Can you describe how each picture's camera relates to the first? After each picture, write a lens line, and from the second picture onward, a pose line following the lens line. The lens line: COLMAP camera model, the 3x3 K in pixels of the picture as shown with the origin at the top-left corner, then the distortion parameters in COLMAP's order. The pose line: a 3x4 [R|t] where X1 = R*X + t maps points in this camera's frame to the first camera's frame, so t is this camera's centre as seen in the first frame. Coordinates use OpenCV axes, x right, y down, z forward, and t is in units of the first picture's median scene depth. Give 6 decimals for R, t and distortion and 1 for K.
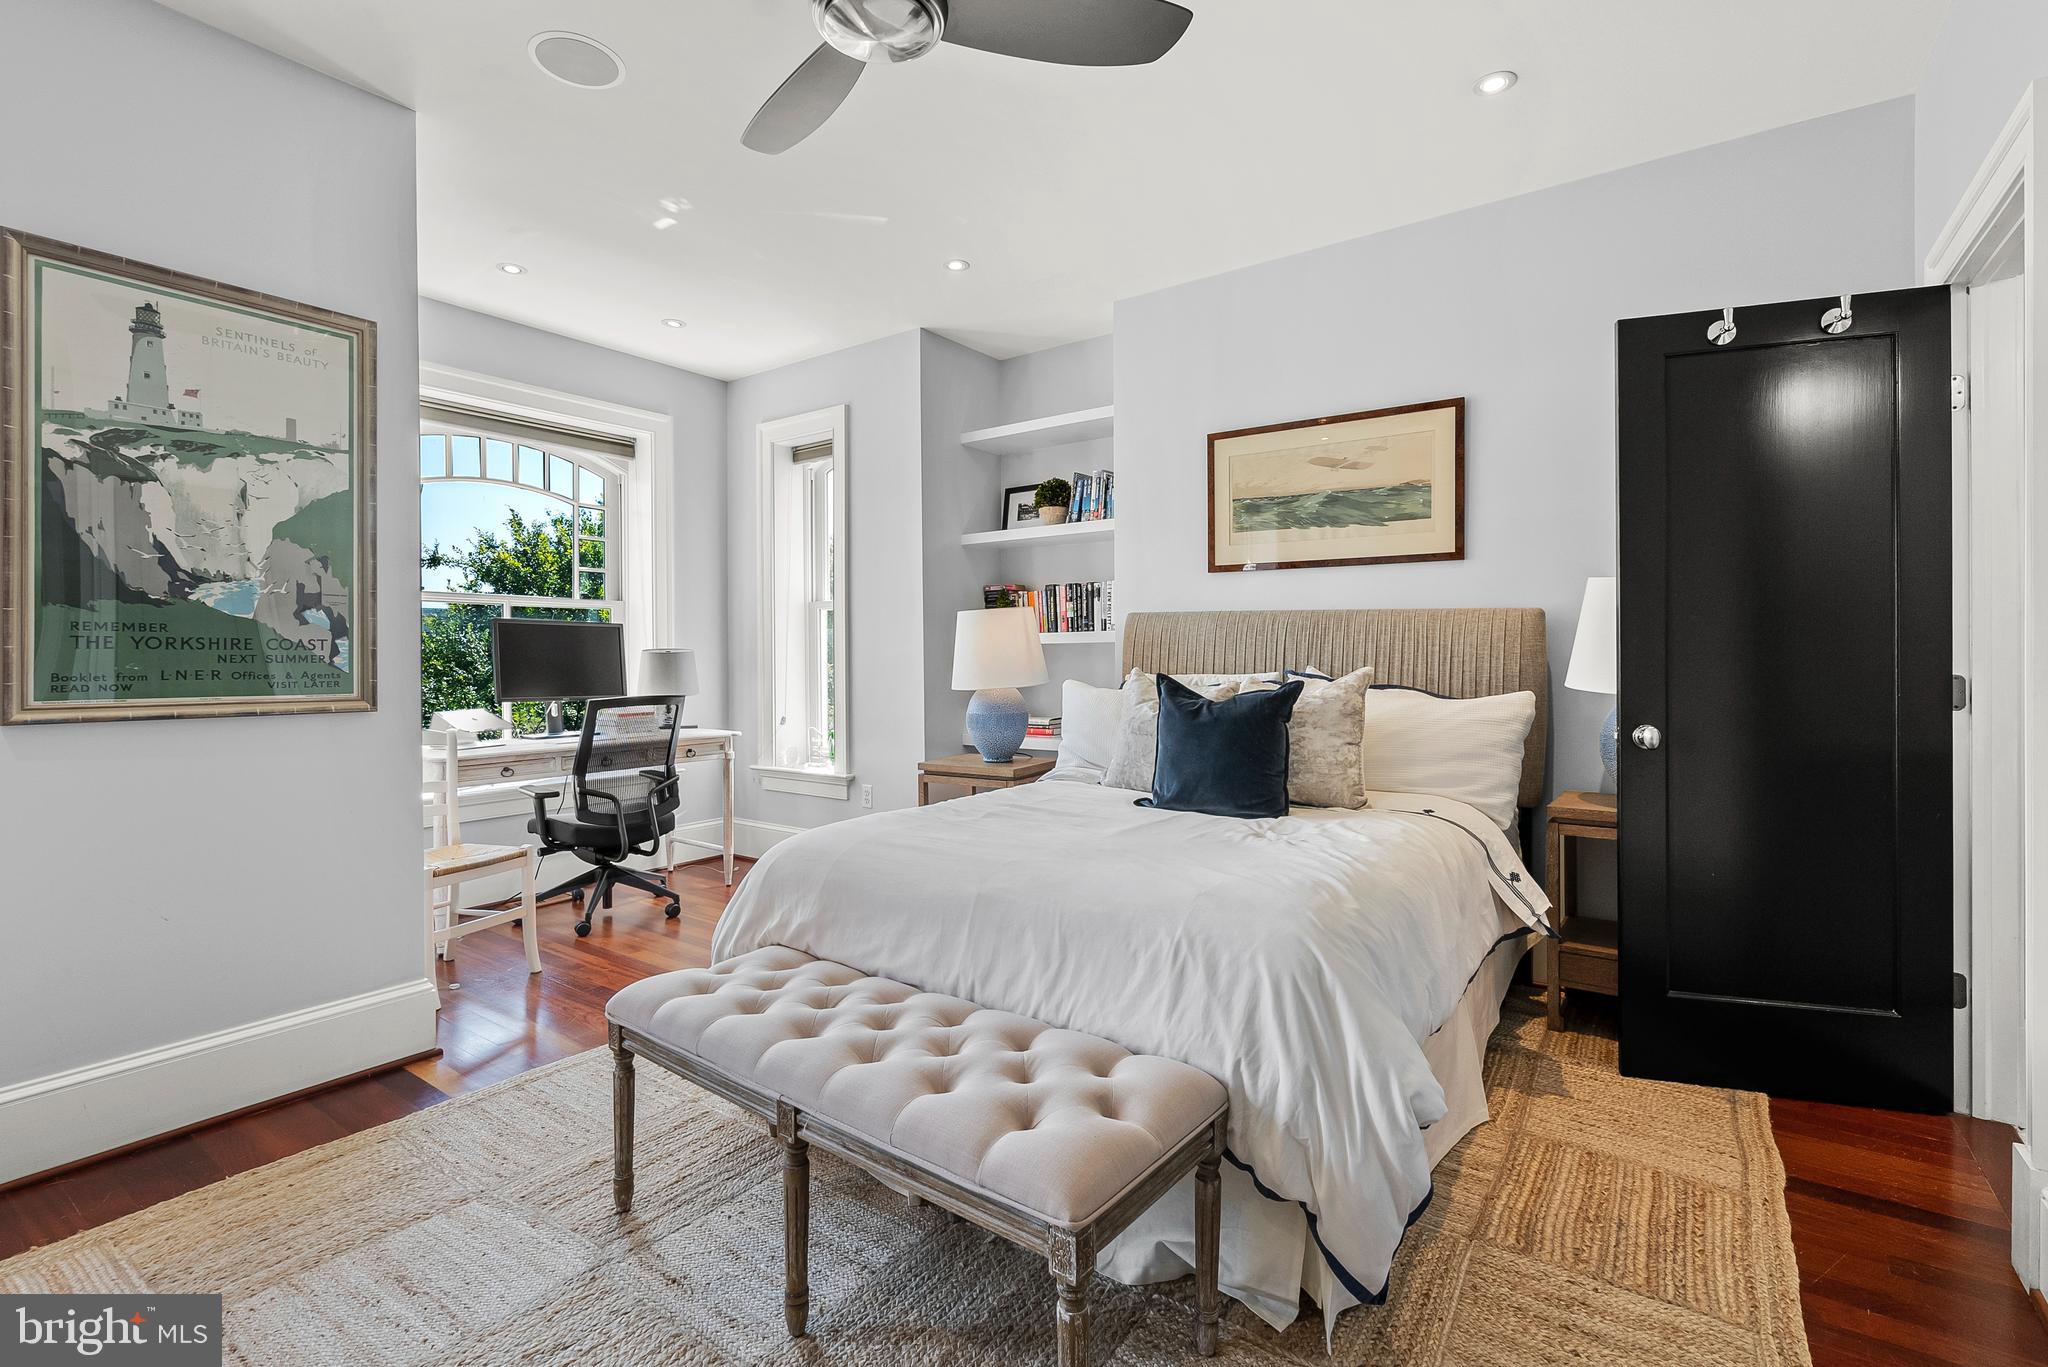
lens RADIAL K [[917.6, 0, 1019.1], [0, 917.6, 657.0], [0, 0, 1]] dist [-0.001483, -0.000114]
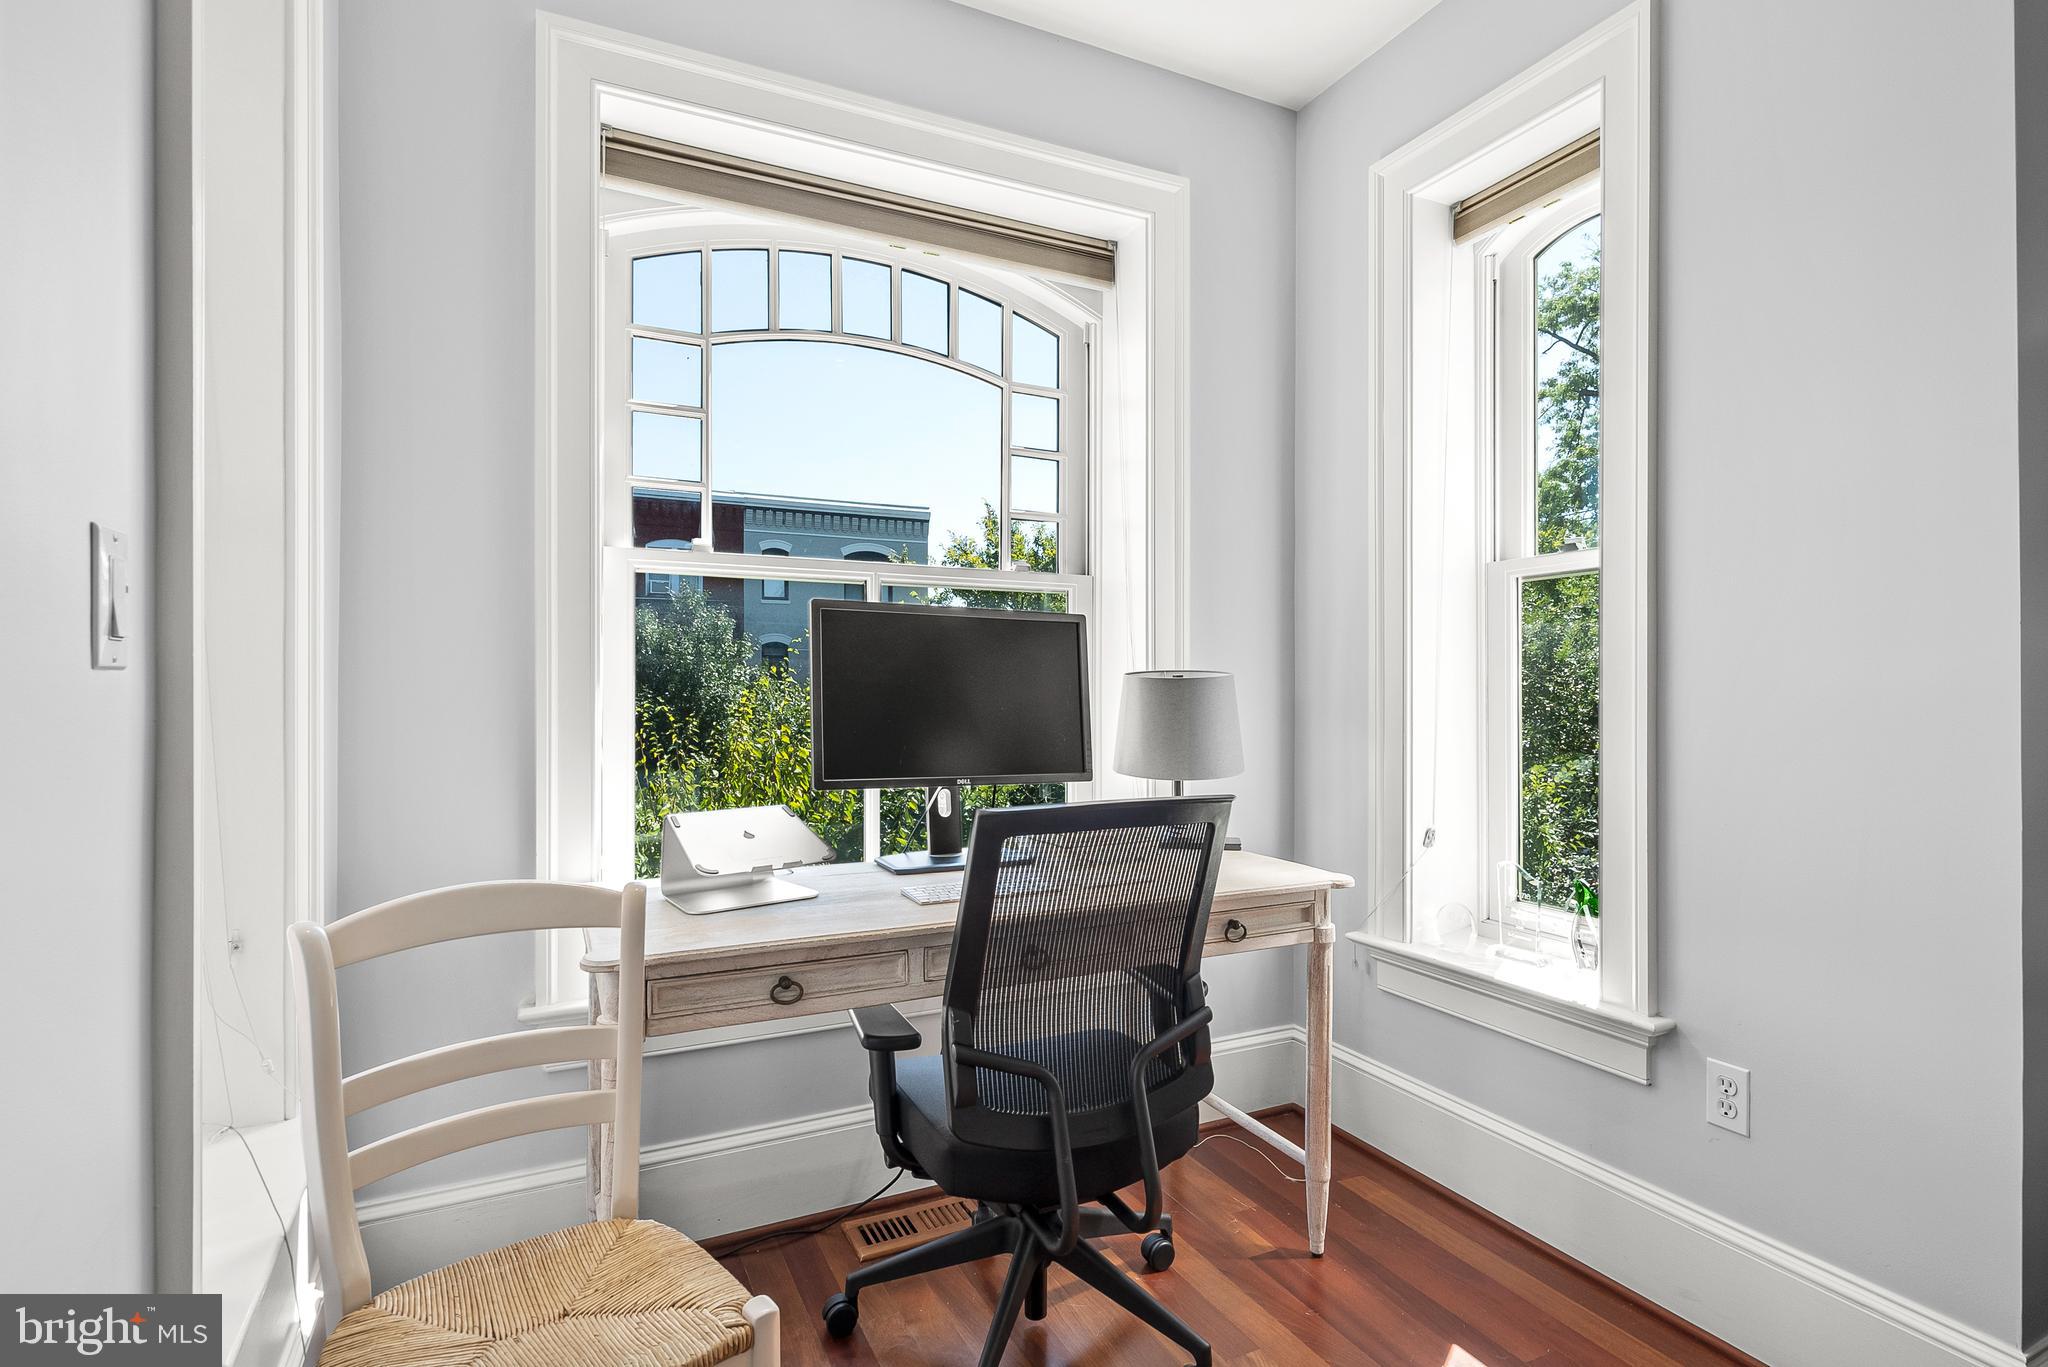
lens RADIAL K [[1013.6, 0, 1027.9], [0, 1013.6, 687.1], [0, 0, 1]] dist [-0.001139, -0.000107]
pose [[0.879951, 0.005879, -0.475029, -0.223816], [-0.006999, 0.999975, -0.000590, 0.000421], [0.475013, 0.003844, 0.879970, 0.558413]]
